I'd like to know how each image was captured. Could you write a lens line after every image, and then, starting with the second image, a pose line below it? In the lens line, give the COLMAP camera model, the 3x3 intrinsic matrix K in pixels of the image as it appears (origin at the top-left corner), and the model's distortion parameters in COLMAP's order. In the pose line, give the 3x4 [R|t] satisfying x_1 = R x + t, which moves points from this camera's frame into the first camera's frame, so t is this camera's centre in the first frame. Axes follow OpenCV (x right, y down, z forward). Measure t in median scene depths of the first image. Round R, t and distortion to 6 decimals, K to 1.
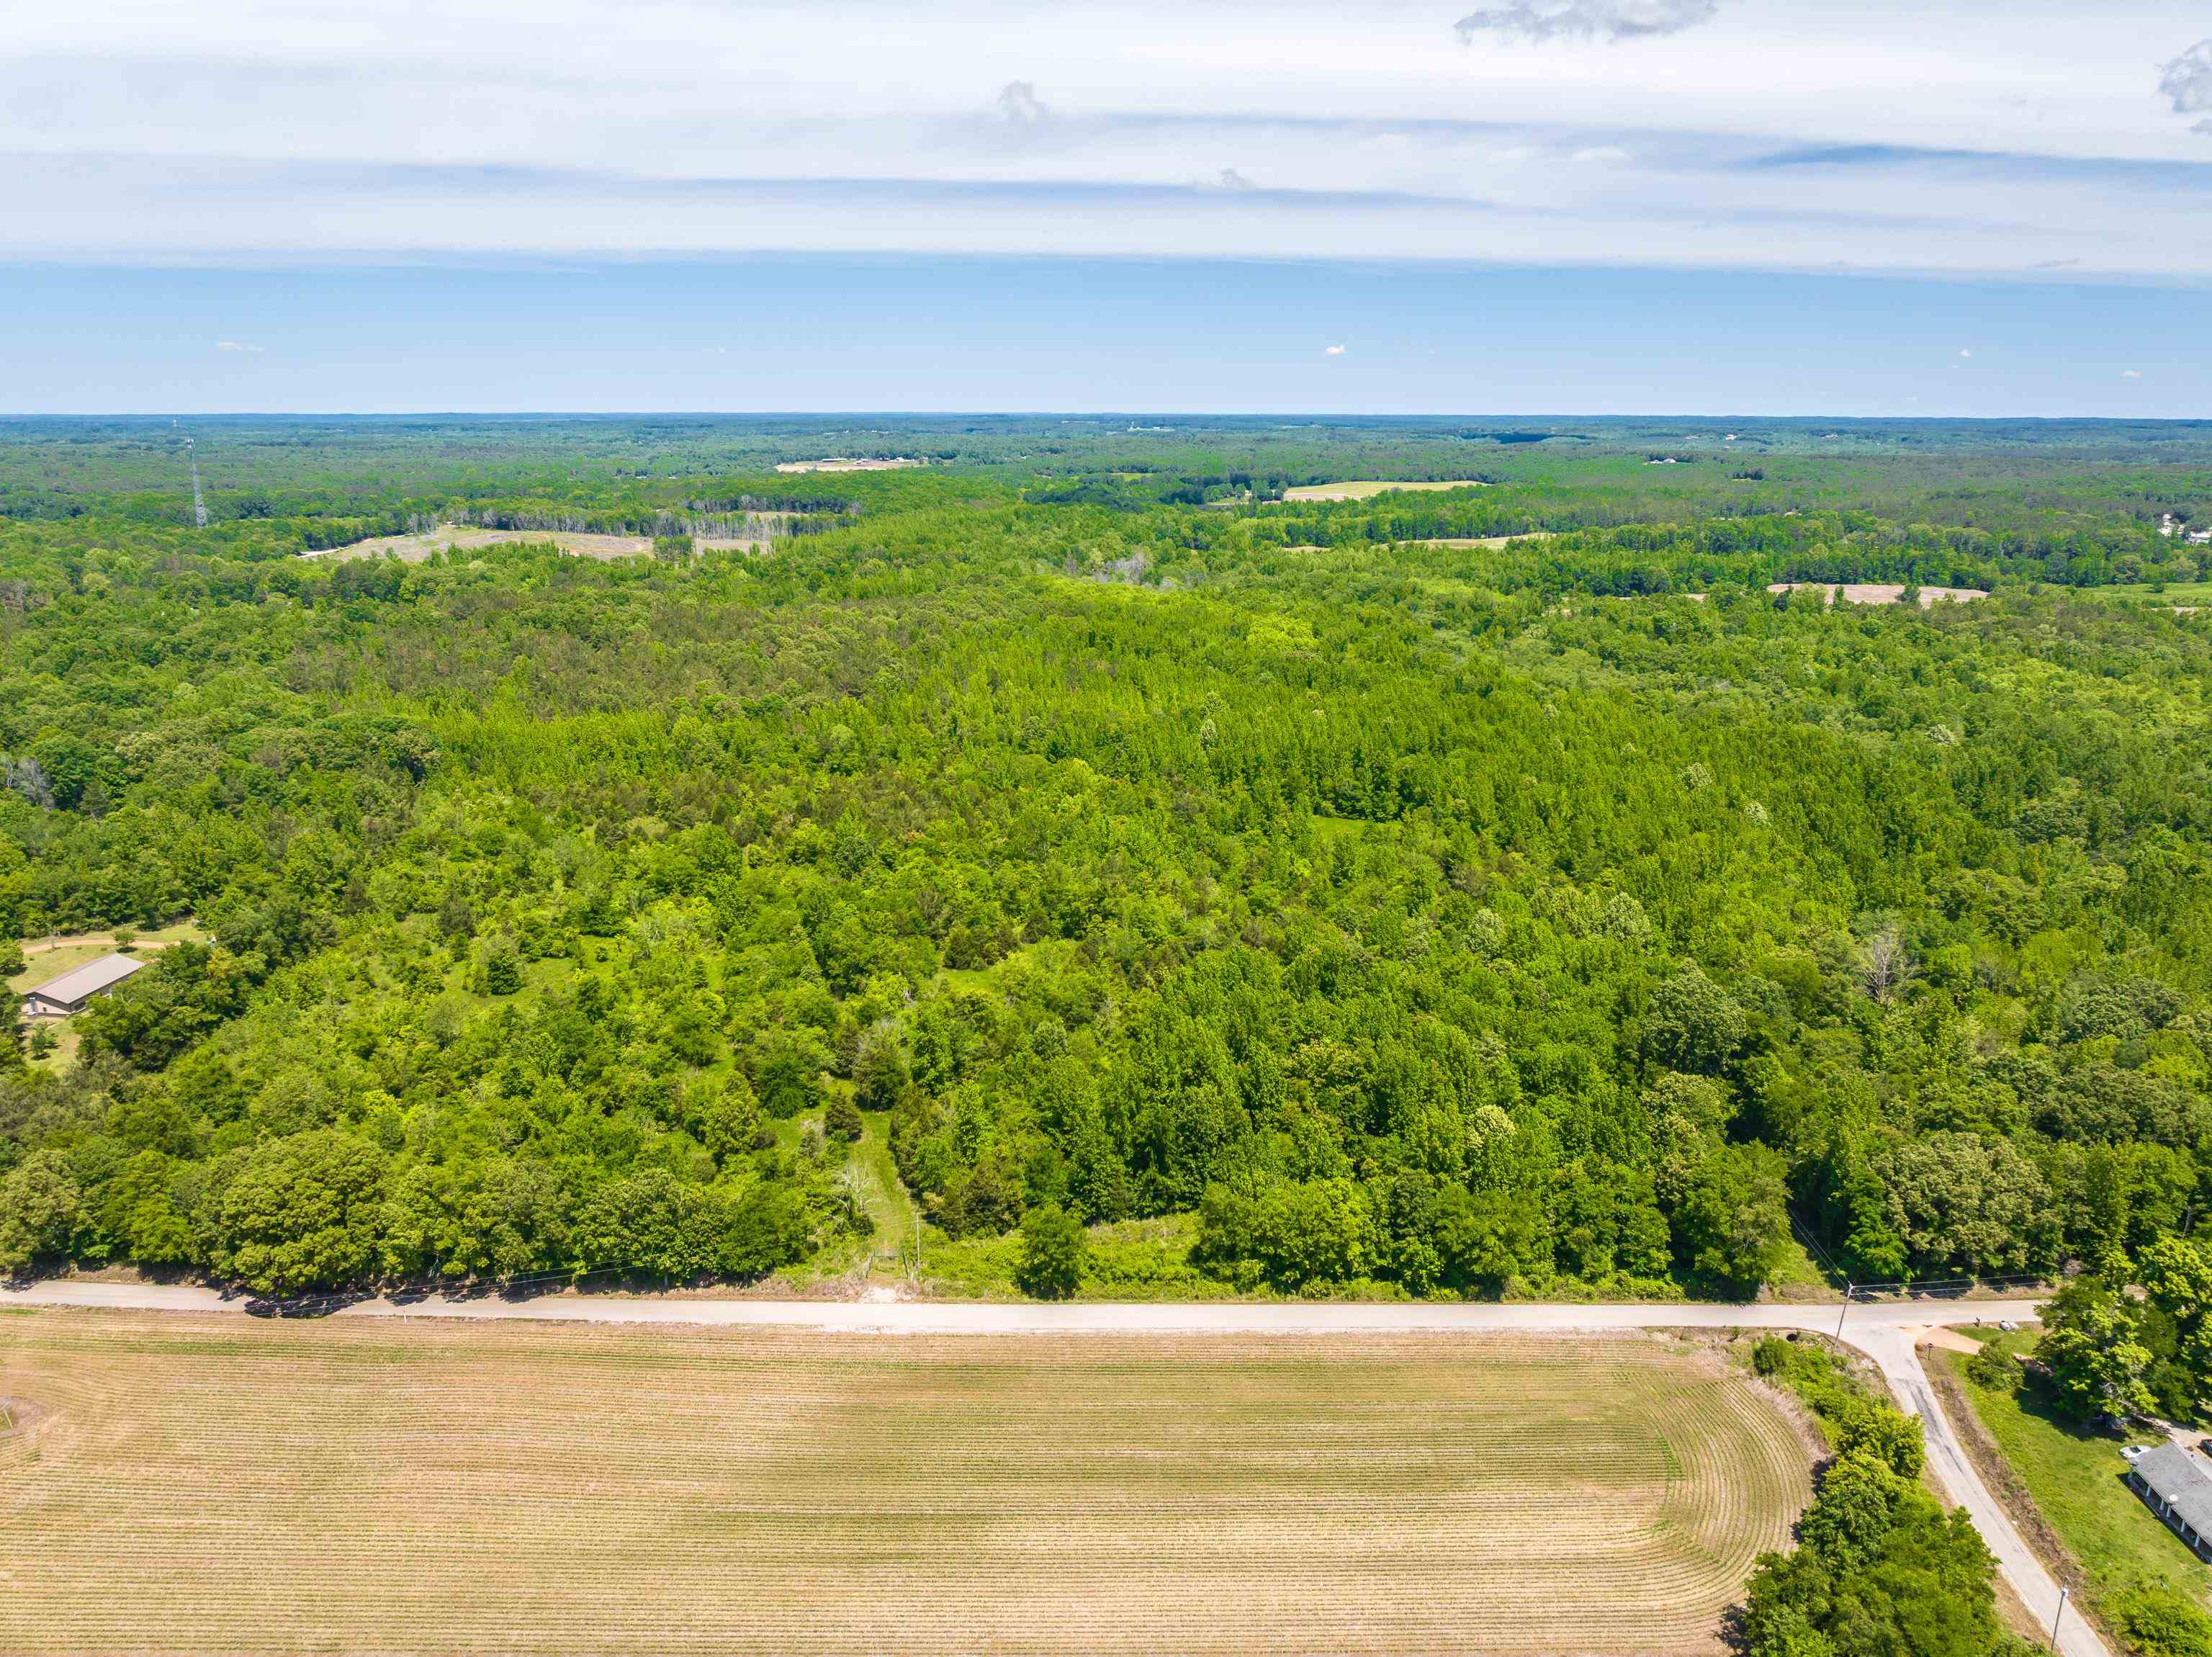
lens RADIAL K [[1550.2, 0, 1121.6], [0, 1550.2, 823.6], [0, 0, 1]] dist [-0.029402, 0.017779]
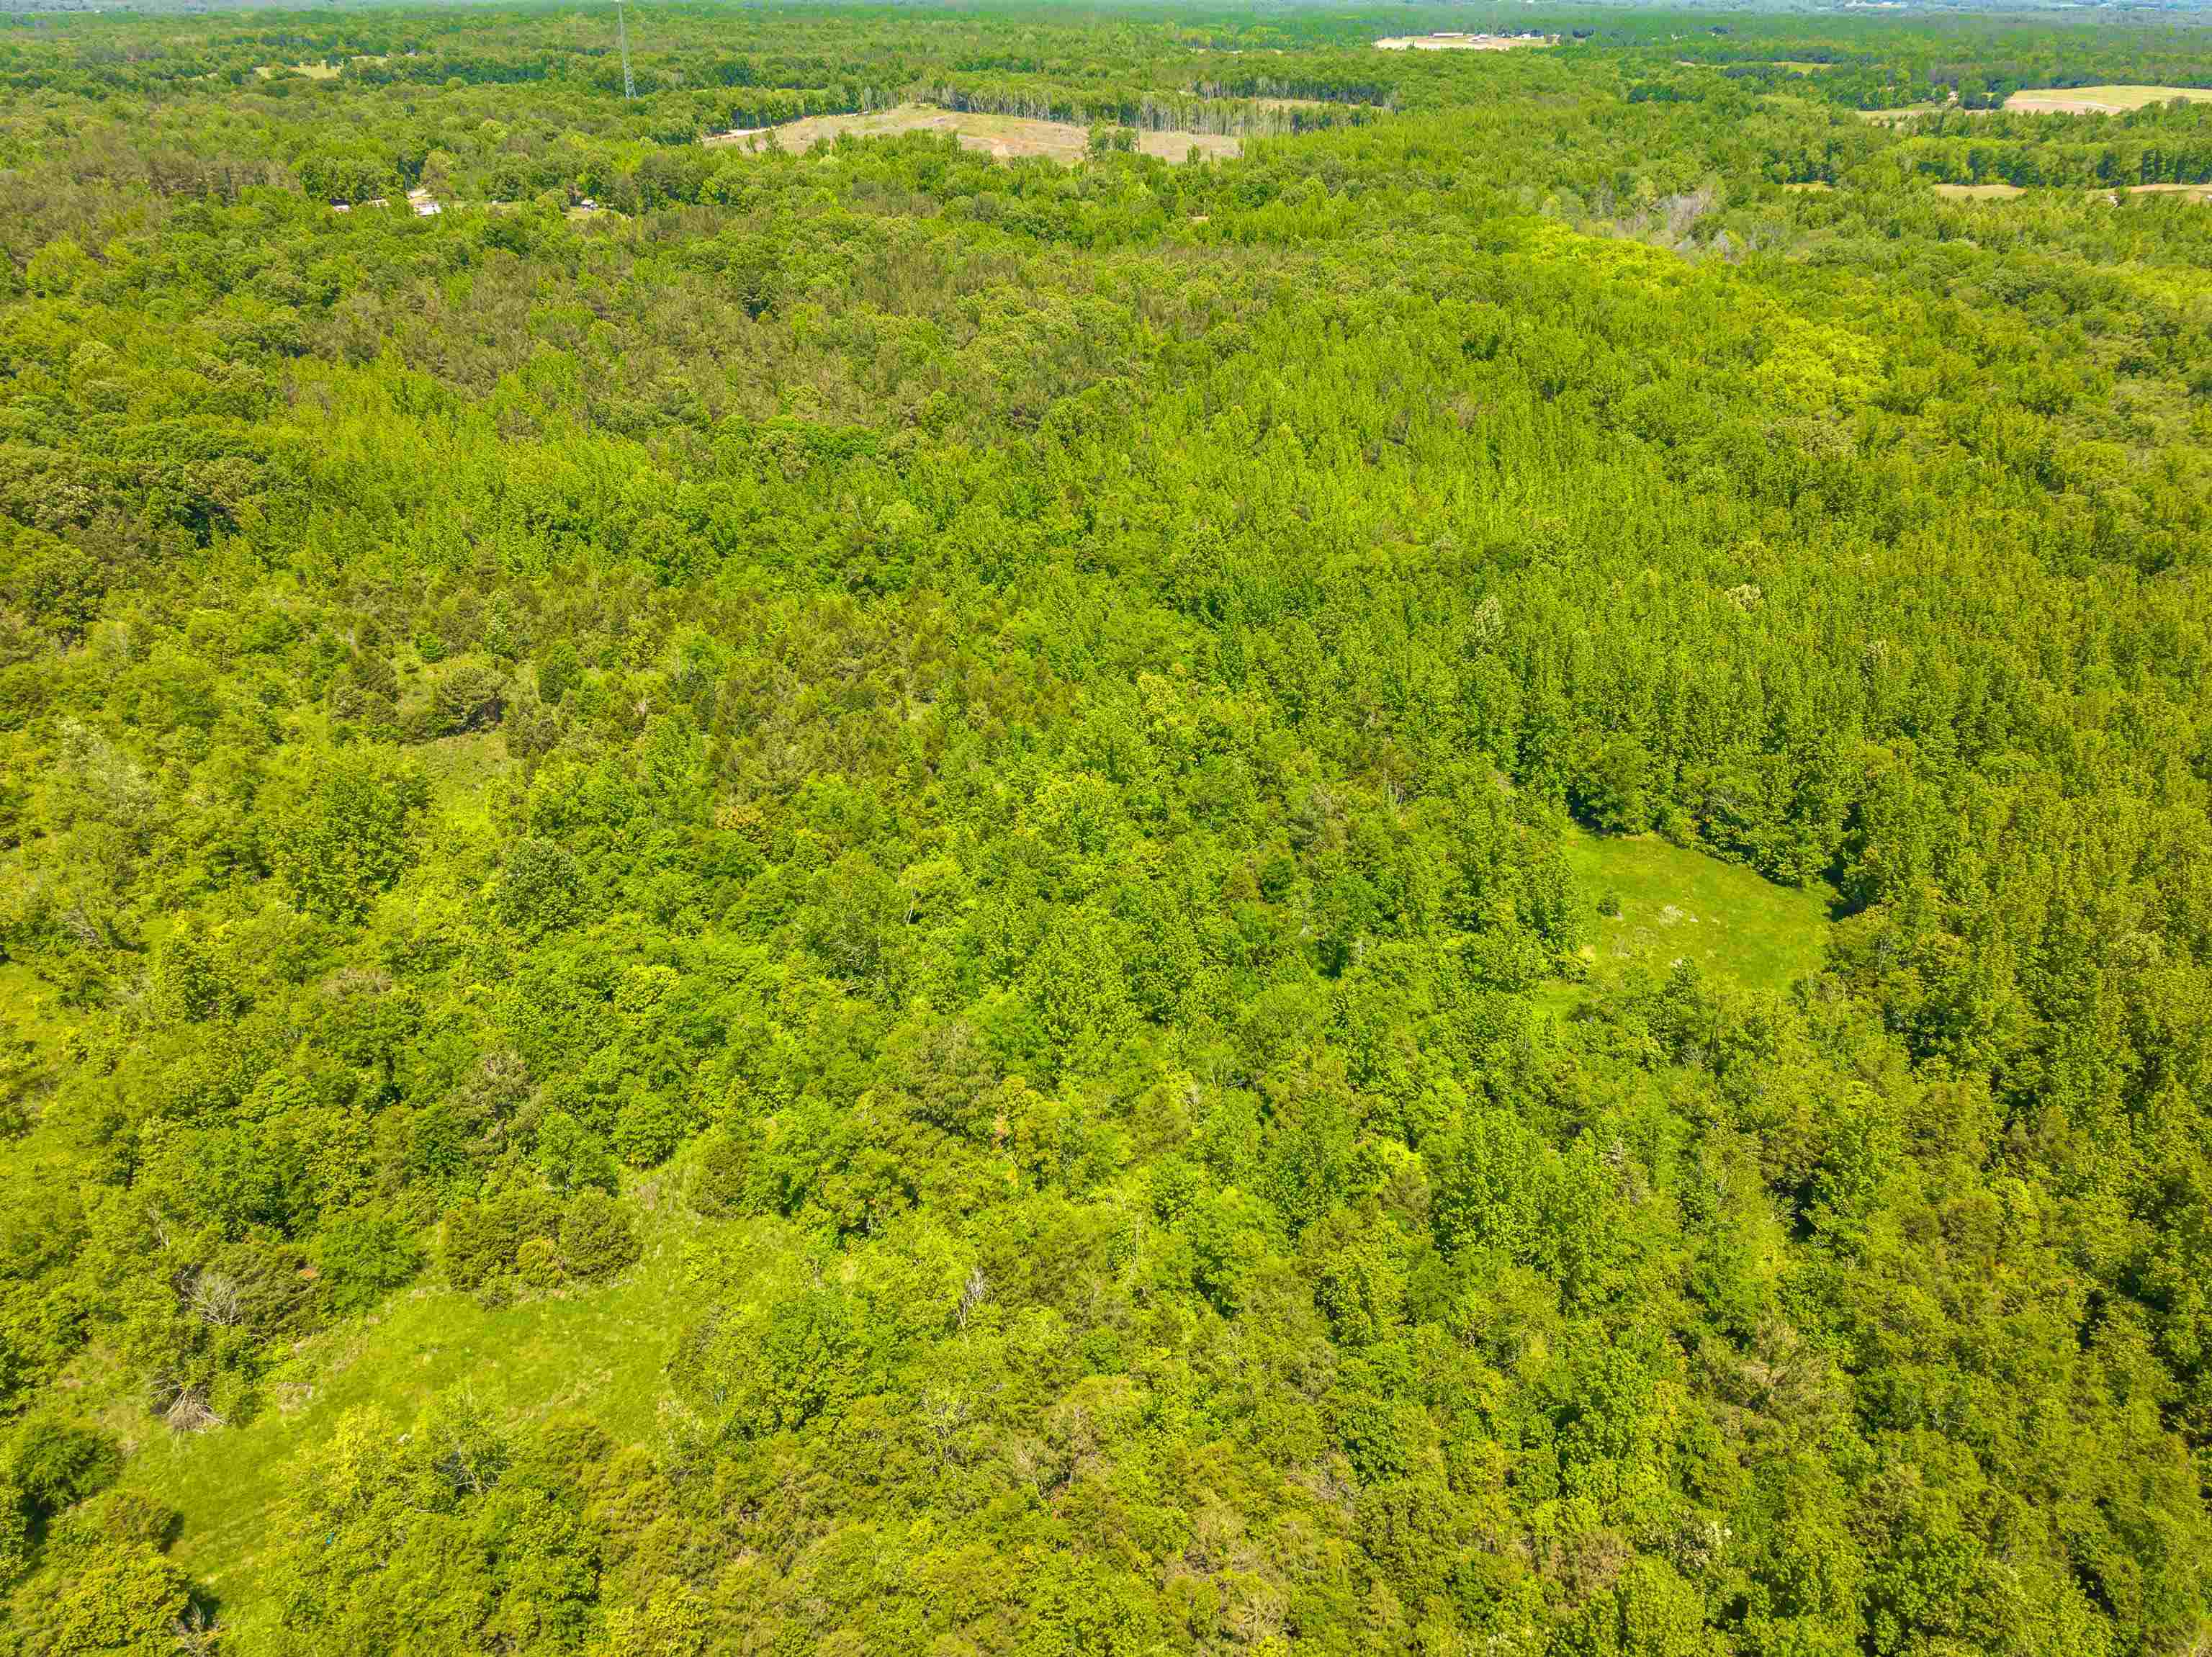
lens RADIAL K [[1550.2, 0, 1111.0], [0, 1550.2, 812.5], [0, 0, 1]] dist [-0.029402, 0.017779]
pose [[0.918791, 0.194592, -0.343449, 0.171012], [-0.108471, 0.961019, 0.254315, -0.150207], [0.379549, -0.196408, 0.904083, 0.629428]]
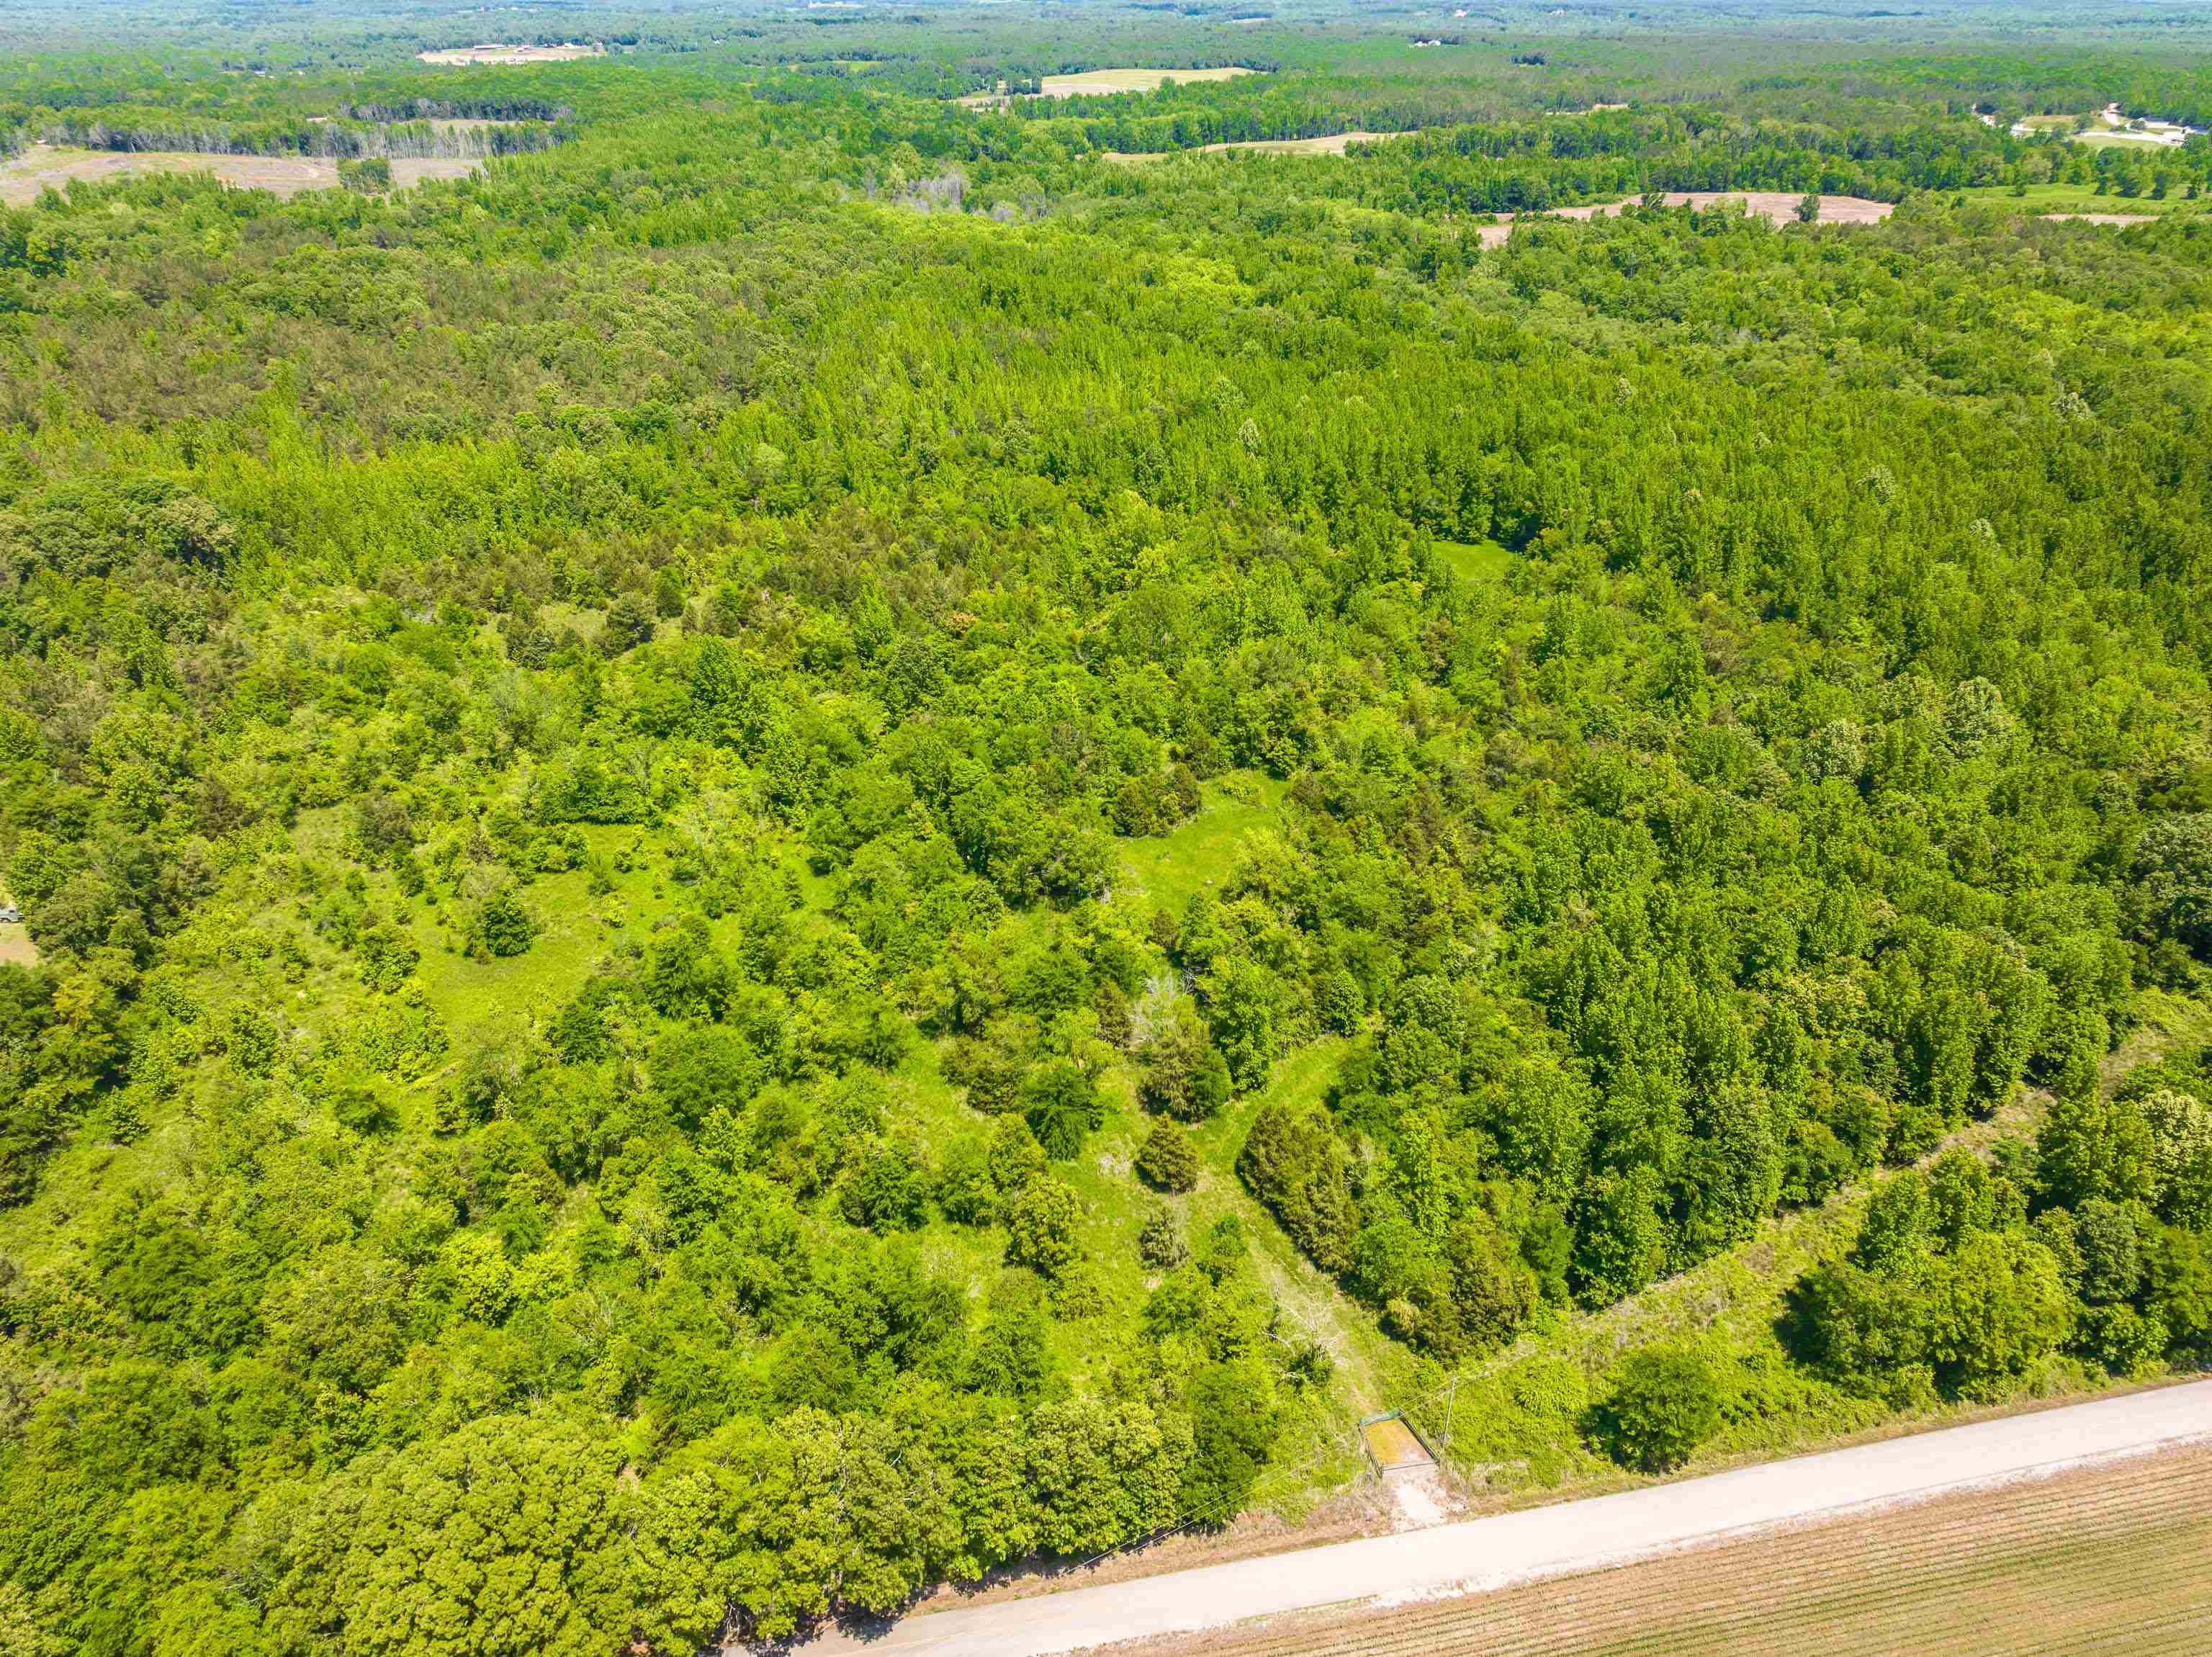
lens RADIAL K [[1550.2, 0, 1119.9], [0, 1550.2, 818.6], [0, 0, 1]] dist [-0.029402, 0.017779]
pose [[0.981823, -0.088708, 0.167793, -0.210652], [0.046771, 0.969875, 0.239073, -0.080681], [-0.183946, -0.226879, 0.956394, 0.271461]]
